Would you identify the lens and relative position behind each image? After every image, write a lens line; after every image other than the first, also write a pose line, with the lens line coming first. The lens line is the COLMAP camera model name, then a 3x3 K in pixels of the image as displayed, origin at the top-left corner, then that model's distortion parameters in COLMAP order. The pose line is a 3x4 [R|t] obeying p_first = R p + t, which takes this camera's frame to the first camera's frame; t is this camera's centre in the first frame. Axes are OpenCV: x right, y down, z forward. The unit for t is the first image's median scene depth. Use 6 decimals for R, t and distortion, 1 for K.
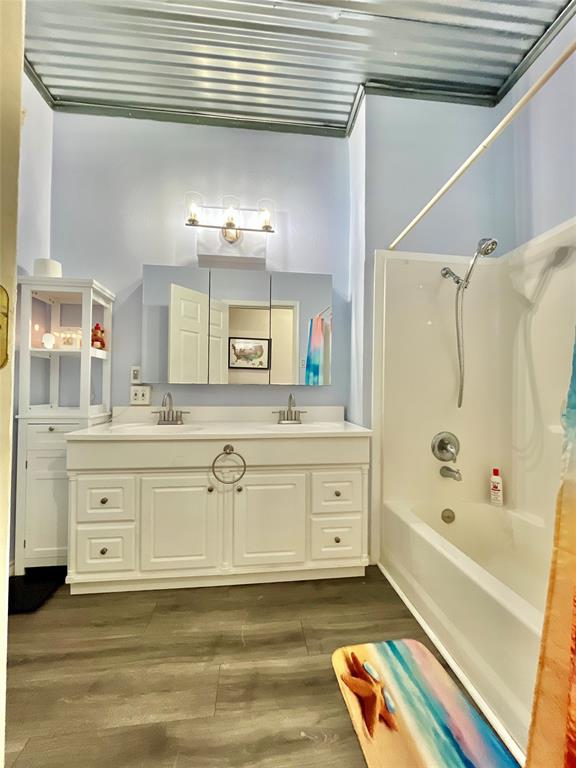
lens RADIAL K [[310.2, 0, 287.4], [0, 310.2, 385.8], [0, 0, 1]] dist [-0.003458, 0.000421]
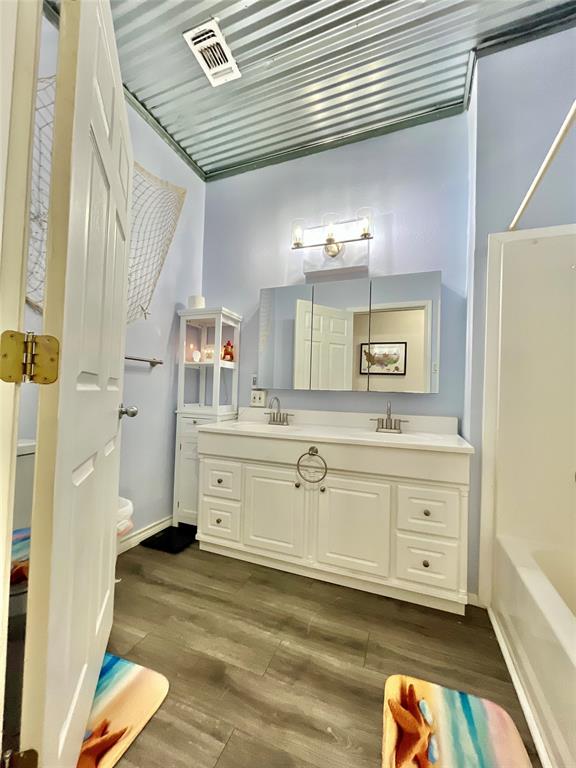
lens RADIAL K [[310.2, 0, 284.3], [0, 310.2, 386.1], [0, 0, 1]] dist [-0.003458, 0.000421]
pose [[0.882855, 0.008565, -0.469567, 0.204389], [-0.016397, 0.999786, -0.012593, -0.004551], [0.469359, 0.018817, 0.882807, -0.004091]]
